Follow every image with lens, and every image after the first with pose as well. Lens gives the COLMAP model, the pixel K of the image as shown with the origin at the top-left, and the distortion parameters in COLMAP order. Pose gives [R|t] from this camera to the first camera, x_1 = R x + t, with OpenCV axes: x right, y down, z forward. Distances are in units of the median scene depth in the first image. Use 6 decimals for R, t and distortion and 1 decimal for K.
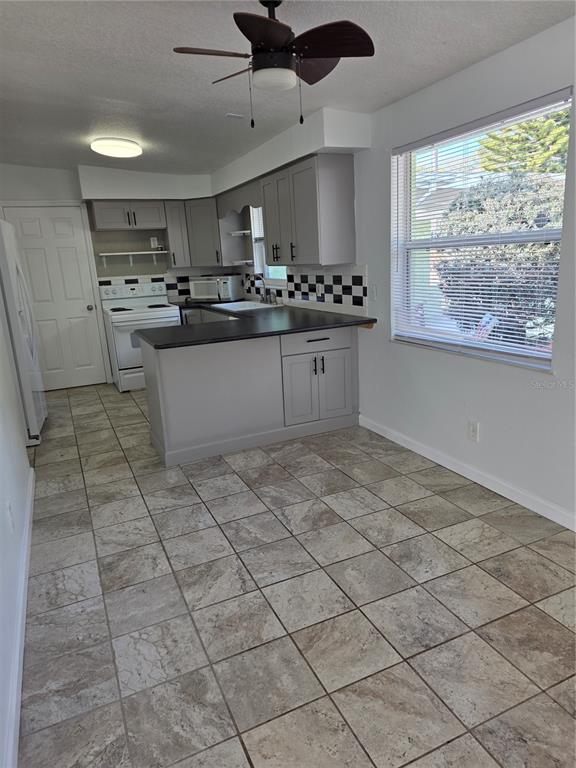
lens RADIAL K [[510.7, 0, 286.1], [0, 510.7, 386.8], [0, 0, 1]] dist [0.072050, -0.066671]
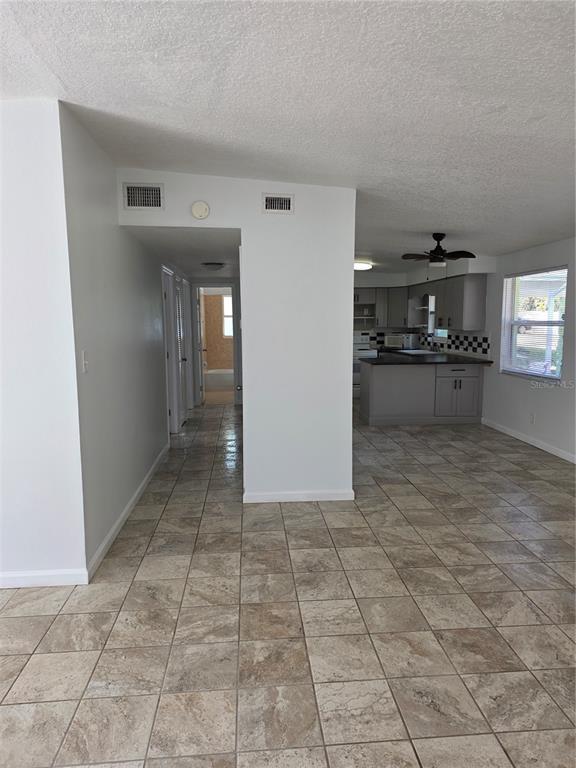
lens RADIAL K [[510.7, 0, 280.5], [0, 510.7, 381.2], [0, 0, 1]] dist [0.072050, -0.066671]
pose [[0.936887, 0.090070, -0.337832, 0.089579], [-0.129284, 0.987009, -0.095385, 0.197239], [0.324852, 0.133041, 0.936361, -0.892104]]
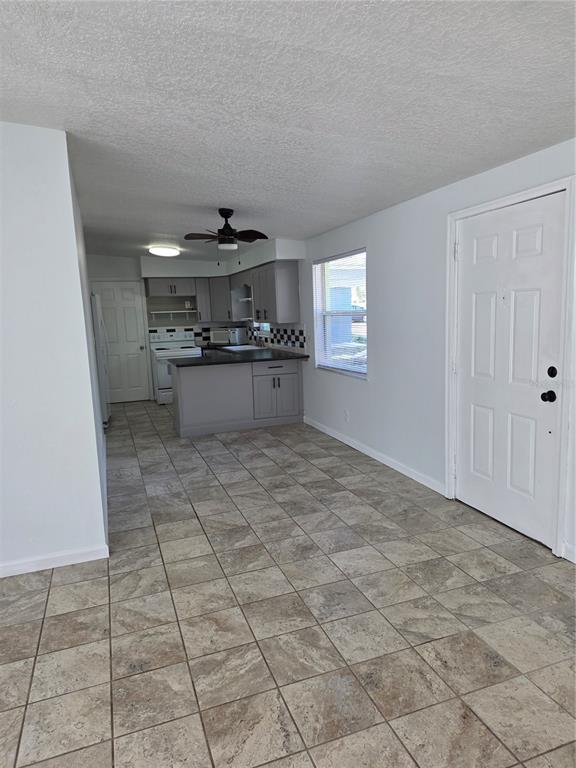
lens RADIAL K [[510.7, 0, 290.2], [0, 510.7, 384.9], [0, 0, 1]] dist [0.072050, -0.066671]
pose [[0.996957, 0.026819, -0.073189, 0.225479], [-0.034067, 0.994438, -0.099662, 0.125207], [0.070109, 0.101852, 0.992326, -0.615754]]
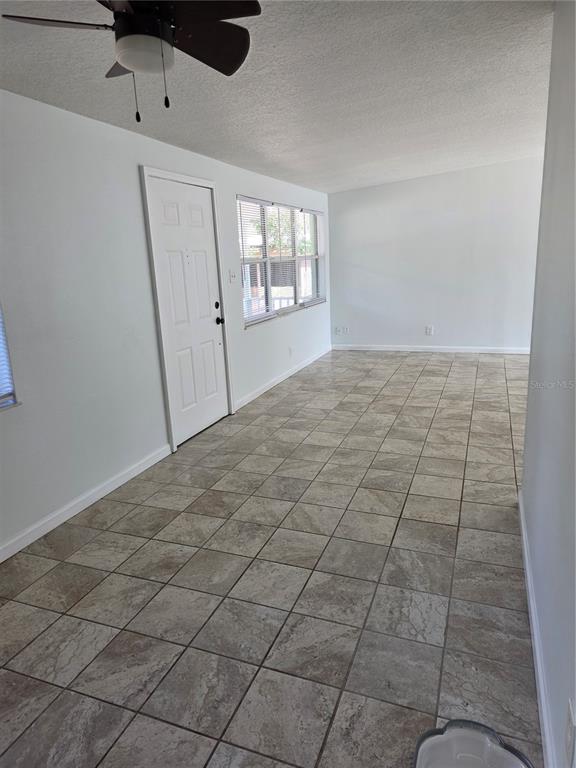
lens RADIAL K [[510.7, 0, 284.2], [0, 510.7, 375.9], [0, 0, 1]] dist [0.072050, -0.066671]
pose [[-0.692740, -0.079582, 0.716783, -0.391830], [0.259789, 0.899632, 0.350957, -0.194770], [-0.672771, 0.429335, -0.602537, 0.781078]]
